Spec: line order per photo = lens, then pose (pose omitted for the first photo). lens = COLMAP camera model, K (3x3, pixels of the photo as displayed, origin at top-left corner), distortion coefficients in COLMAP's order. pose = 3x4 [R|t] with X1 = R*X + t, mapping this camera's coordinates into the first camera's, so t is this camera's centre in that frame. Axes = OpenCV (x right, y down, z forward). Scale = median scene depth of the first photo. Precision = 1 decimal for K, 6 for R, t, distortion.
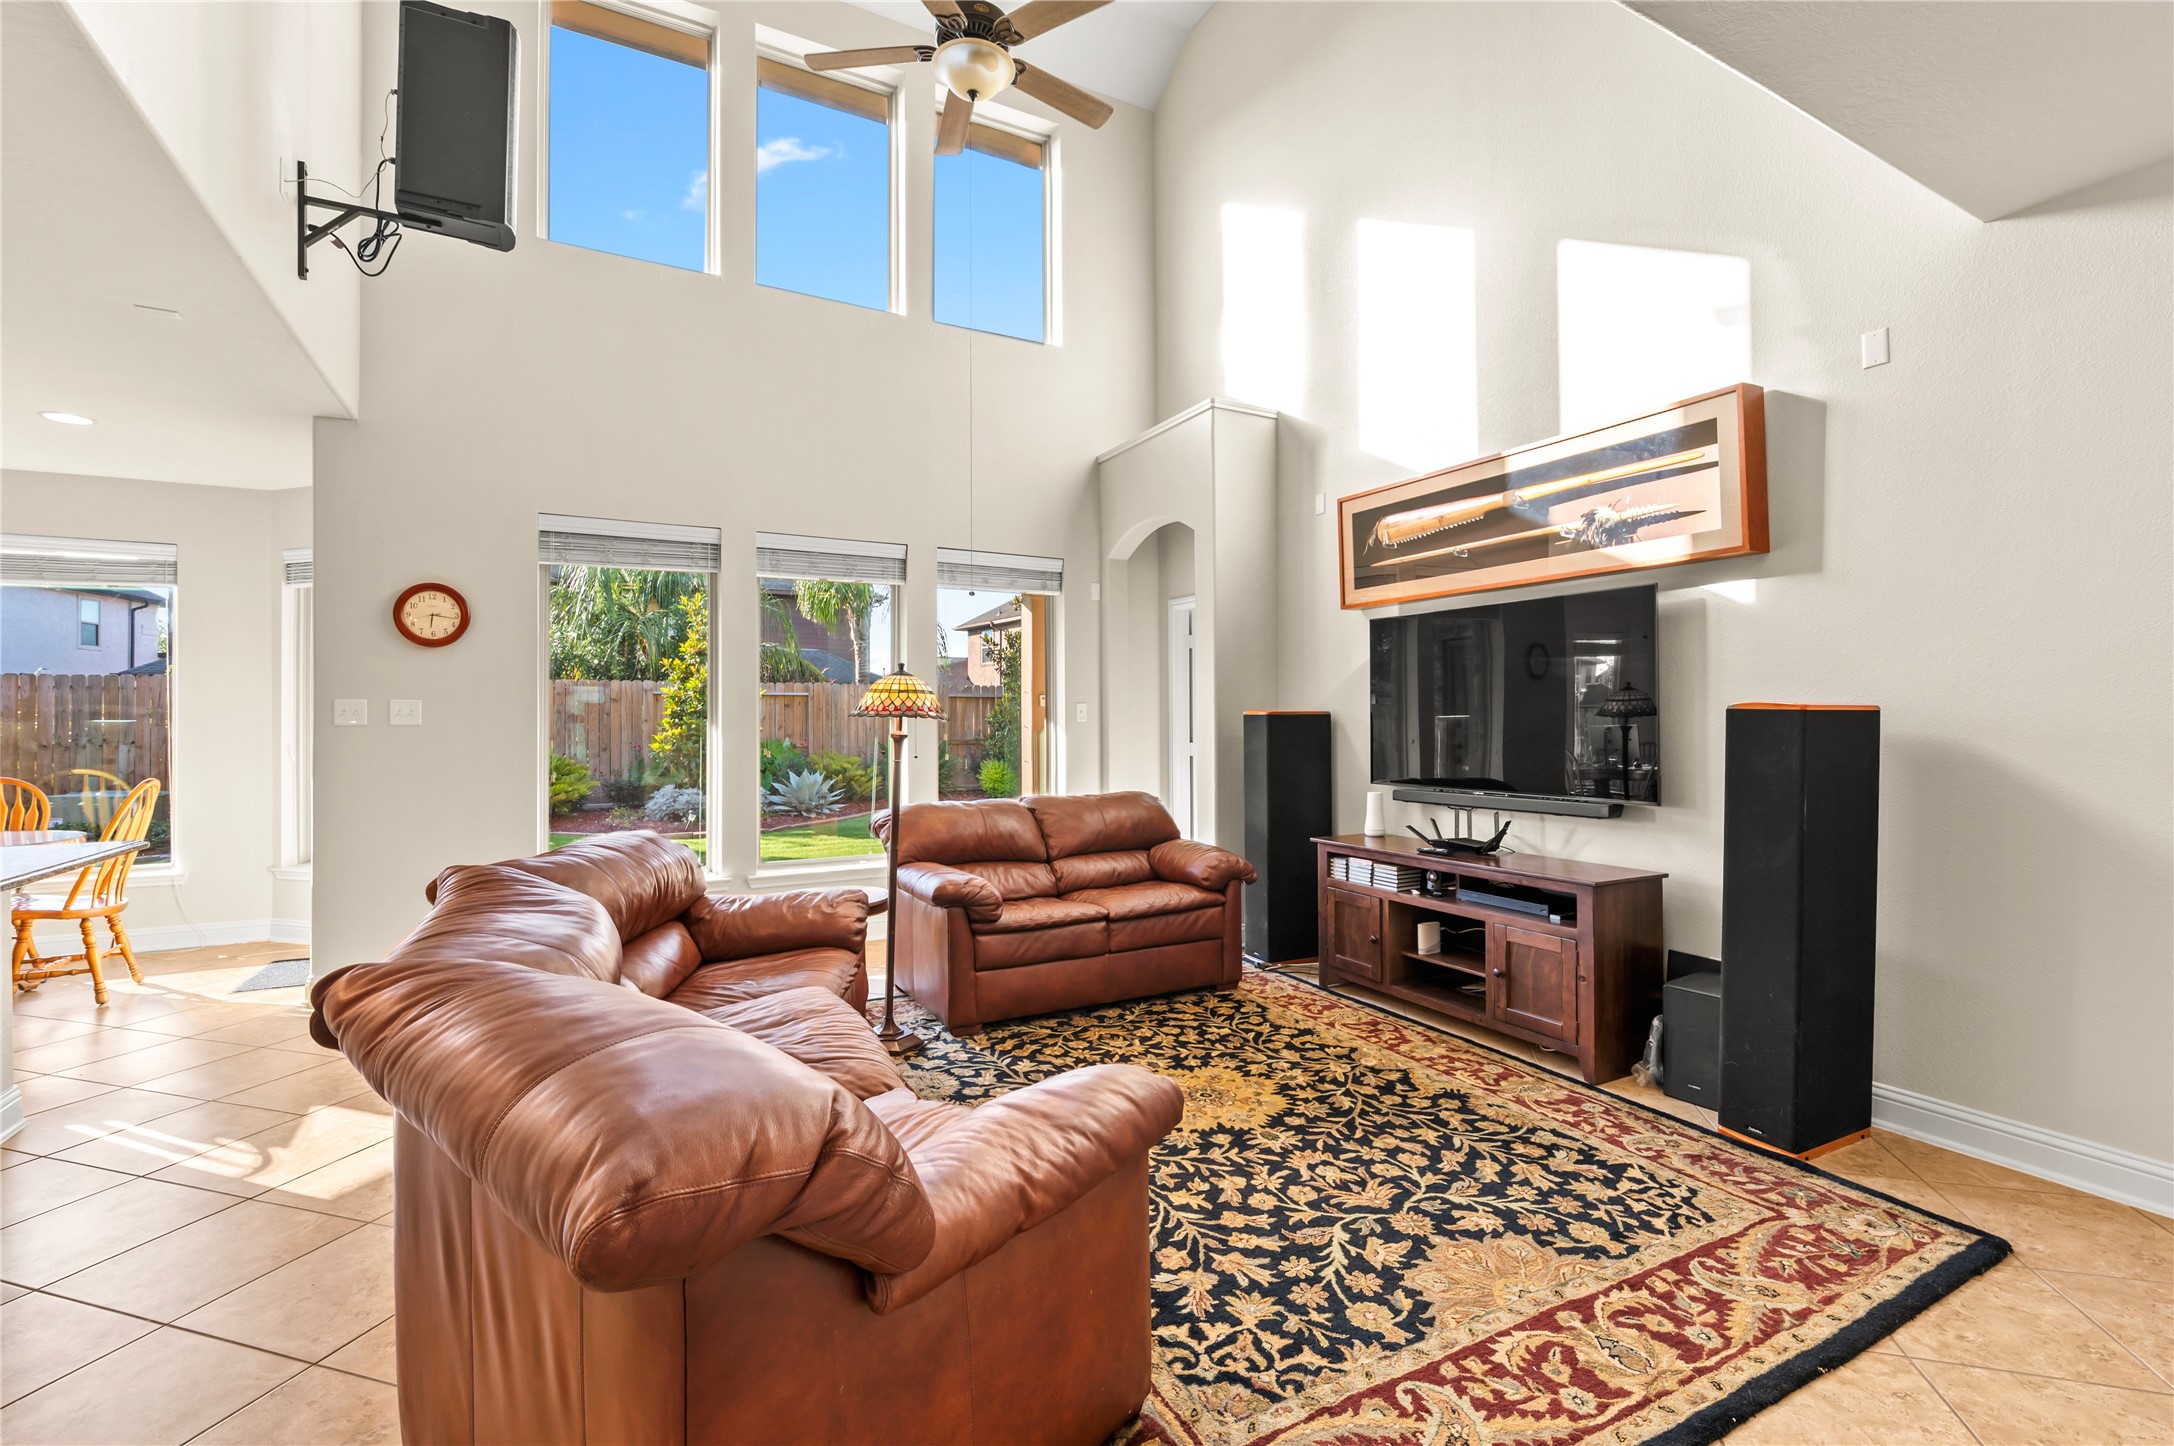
lens RADIAL K [[963.4, 0, 1079.1], [0, 963.4, 720.5], [0, 0, 1]] dist [-0.007018, -0.001870]
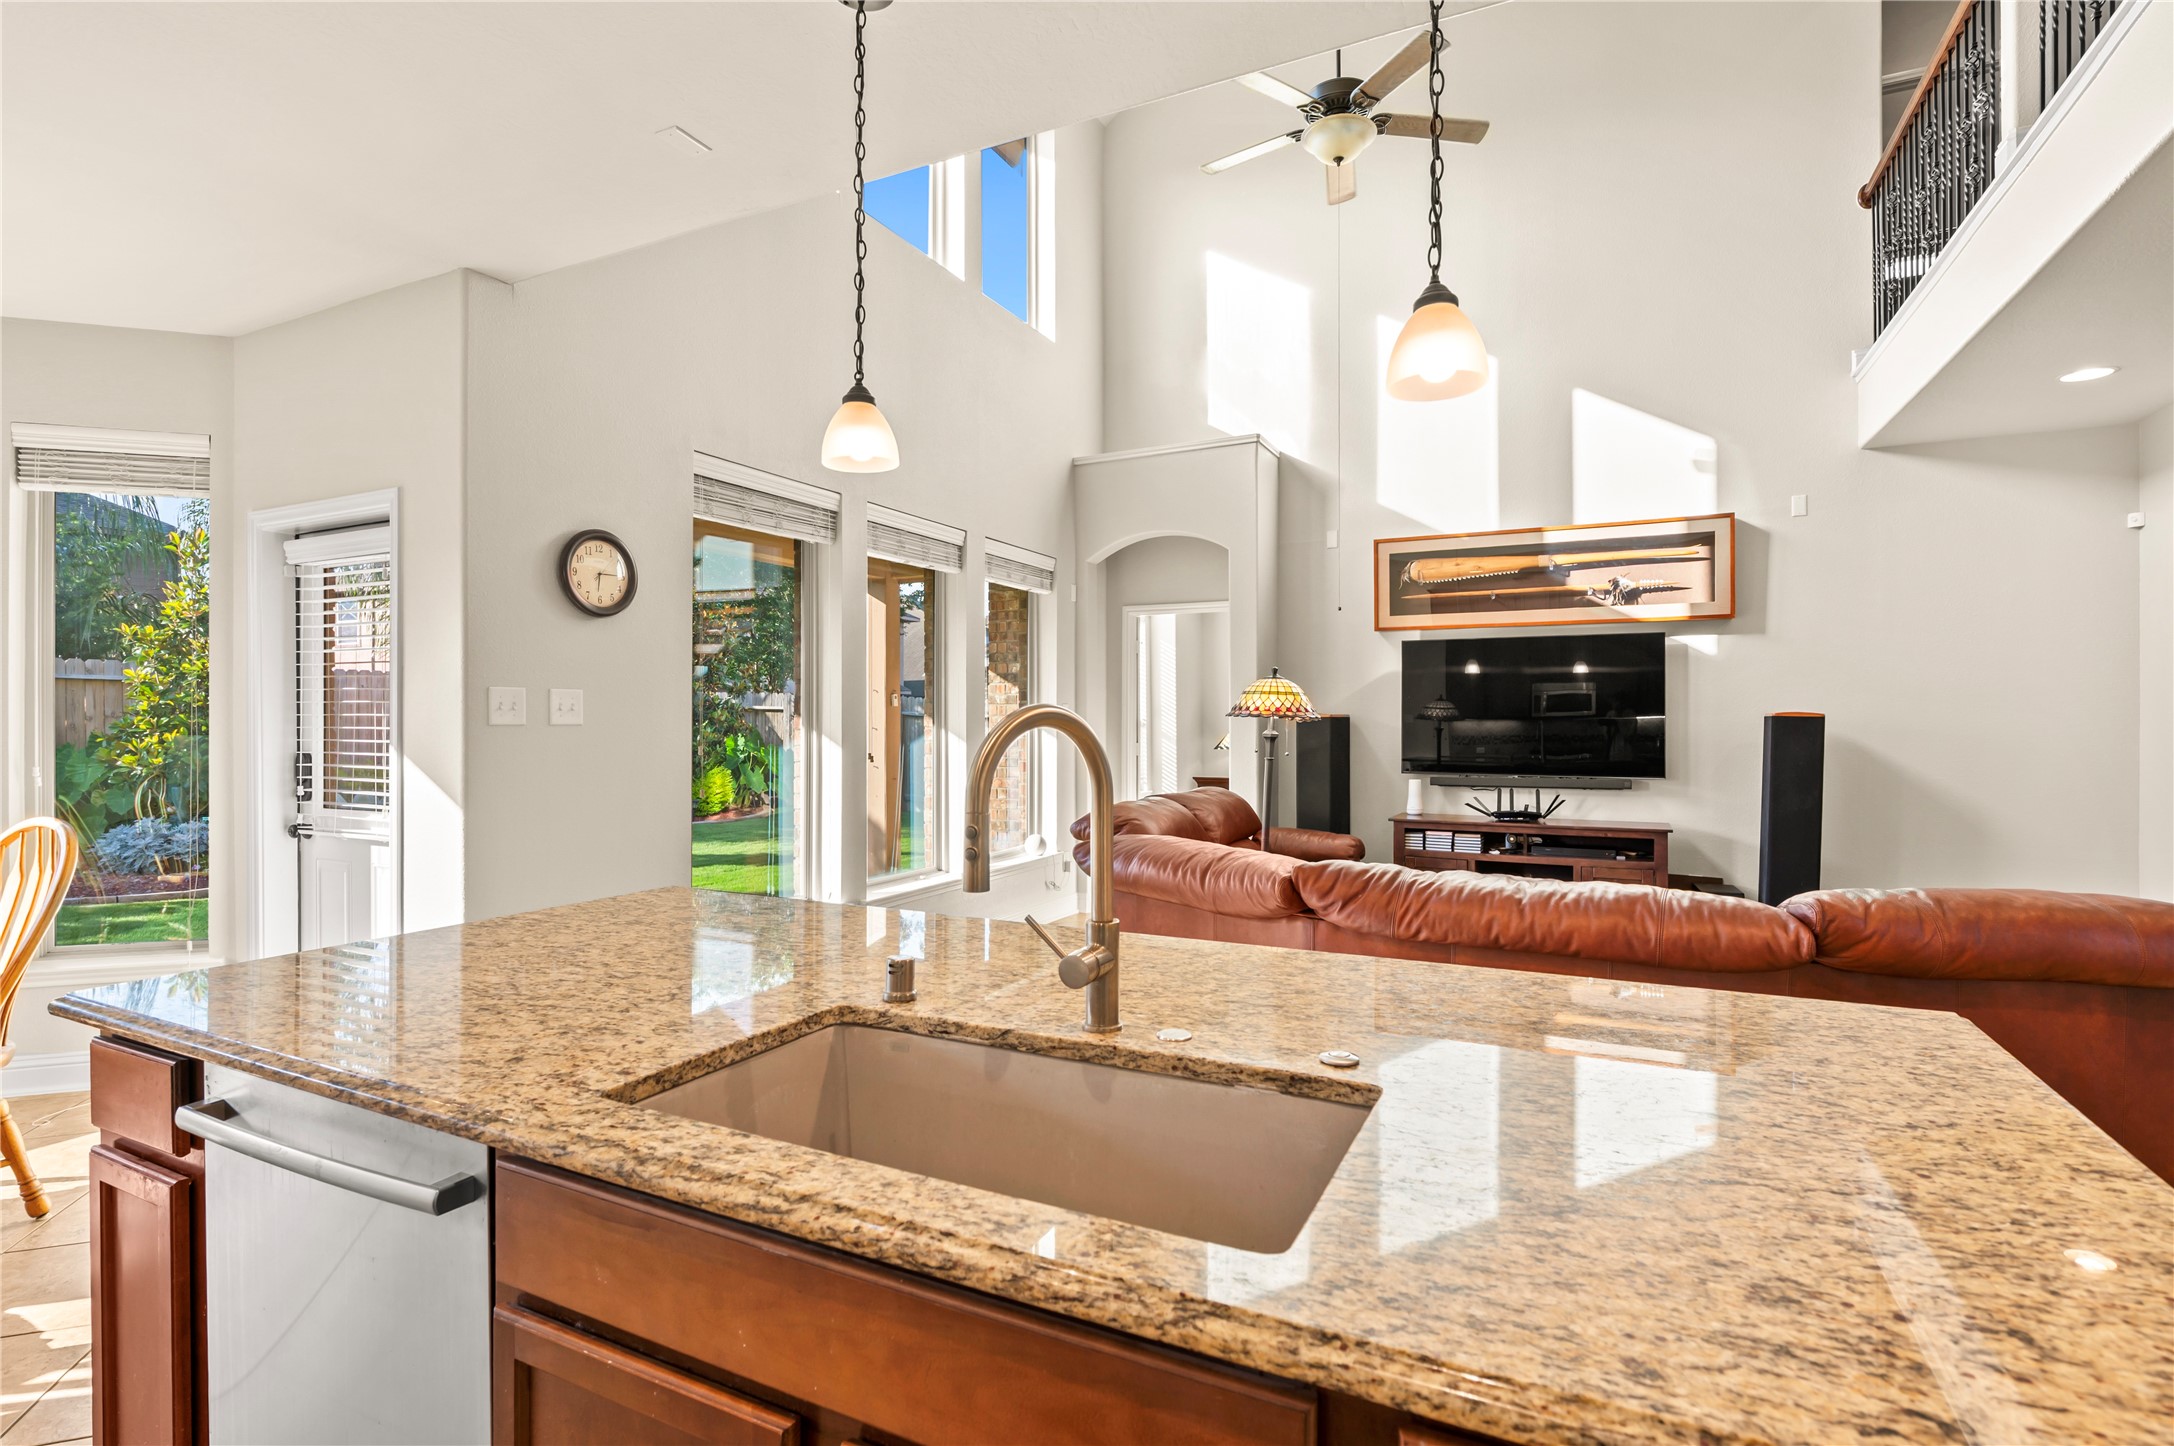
lens RADIAL K [[1039.0, 0, 1088.7], [0, 1039.0, 718.9], [0, 0, 1]] dist [-0.012198, 0.000667]
pose [[0.817736, 0.004968, 0.575572, -1.119301], [-0.003145, 0.999986, -0.004163, 0.003714], [-0.575585, 0.001594, 0.817741, 0.191736]]
